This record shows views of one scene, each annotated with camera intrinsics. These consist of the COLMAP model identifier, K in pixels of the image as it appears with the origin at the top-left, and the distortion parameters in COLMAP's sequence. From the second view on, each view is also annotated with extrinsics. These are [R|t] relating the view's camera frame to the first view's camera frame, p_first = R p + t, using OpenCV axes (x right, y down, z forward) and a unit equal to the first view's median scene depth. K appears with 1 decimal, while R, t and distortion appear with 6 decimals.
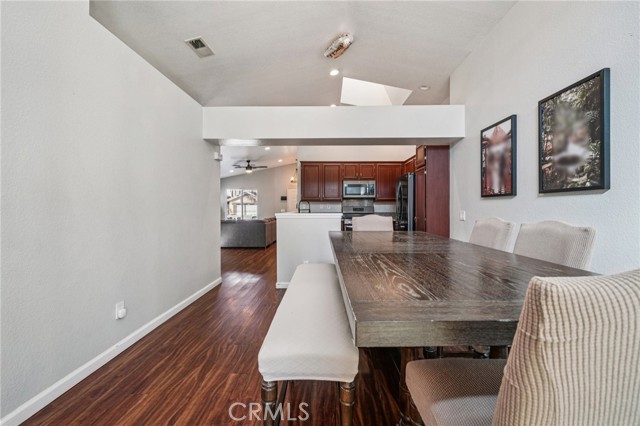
lens RADIAL K [[265.7, 0, 323.5], [0, 265.7, 208.3], [0, 0, 1]] dist [0.001229, 0.000258]
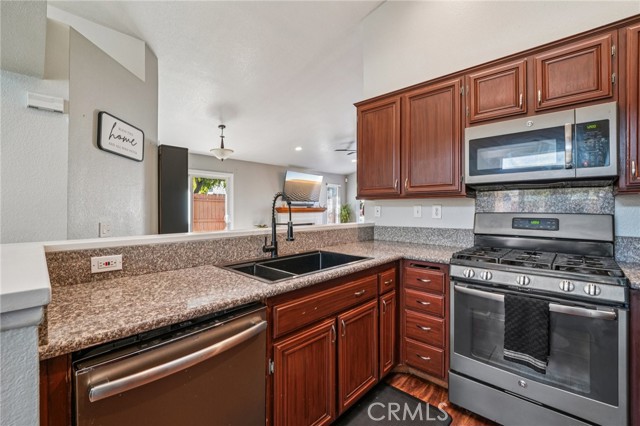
lens RADIAL K [[273.5, 0, 320.7], [0, 273.5, 209.7], [0, 0, 1]] dist [0.000298, 0.000033]
pose [[0.745042, 0.003585, -0.667008, 0.209967], [-0.001215, 0.999991, 0.004018, -0.014317], [0.667017, -0.002183, 0.745040, 0.837945]]
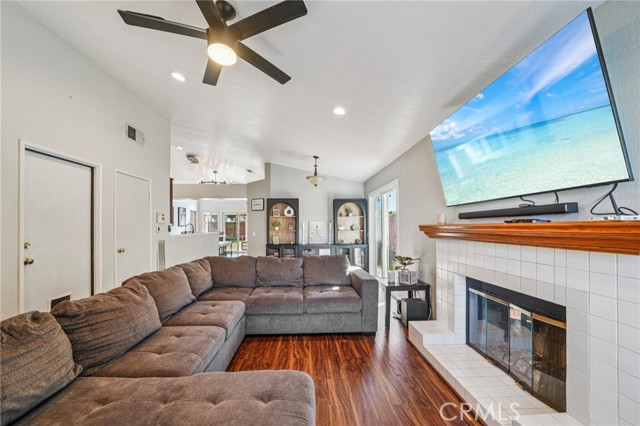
lens RADIAL K [[236.9, 0, 313.5], [0, 236.9, 224.7], [0, 0, 1]] dist [-0.006184, 0.000213]
pose [[-0.998875, 0.003364, -0.047310, -0.689206], [0.003710, 0.999967, -0.007226, -0.017989], [0.047284, -0.007394, -0.998854, 2.392272]]
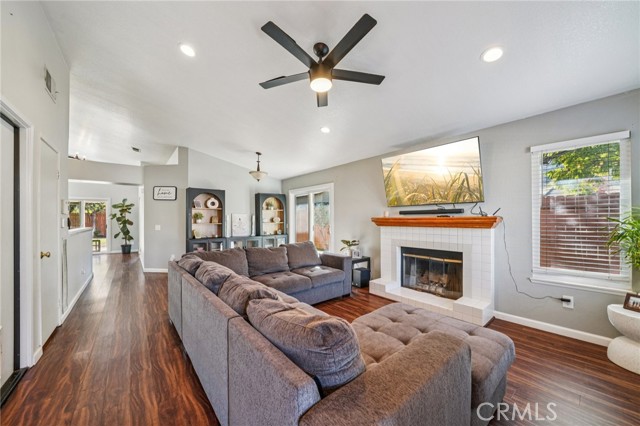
lens RADIAL K [[234.9, 0, 318.0], [0, 234.9, 220.0], [0, 0, 1]] dist [-0.001778, -0.000120]
pose [[-0.766376, 0.007649, -0.642346, -0.259185], [0.004469, 0.999968, 0.006575, -0.019138], [0.642376, 0.002168, -0.766386, 2.371965]]
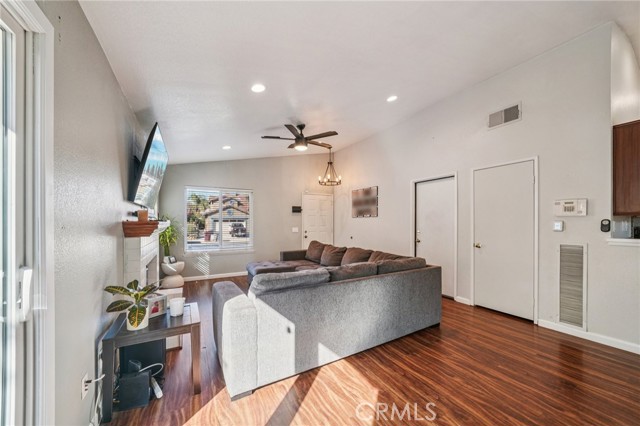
lens RADIAL K [[234.1, 0, 322.1], [0, 234.1, 223.1], [0, 0, 1]] dist [-0.010459, 0.000002]
pose [[0.856346, -0.000165, 0.516403, -0.928404], [-0.000497, 0.999999, 0.001144, -0.017713], [-0.516403, -0.001236, 0.856345, 1.271139]]
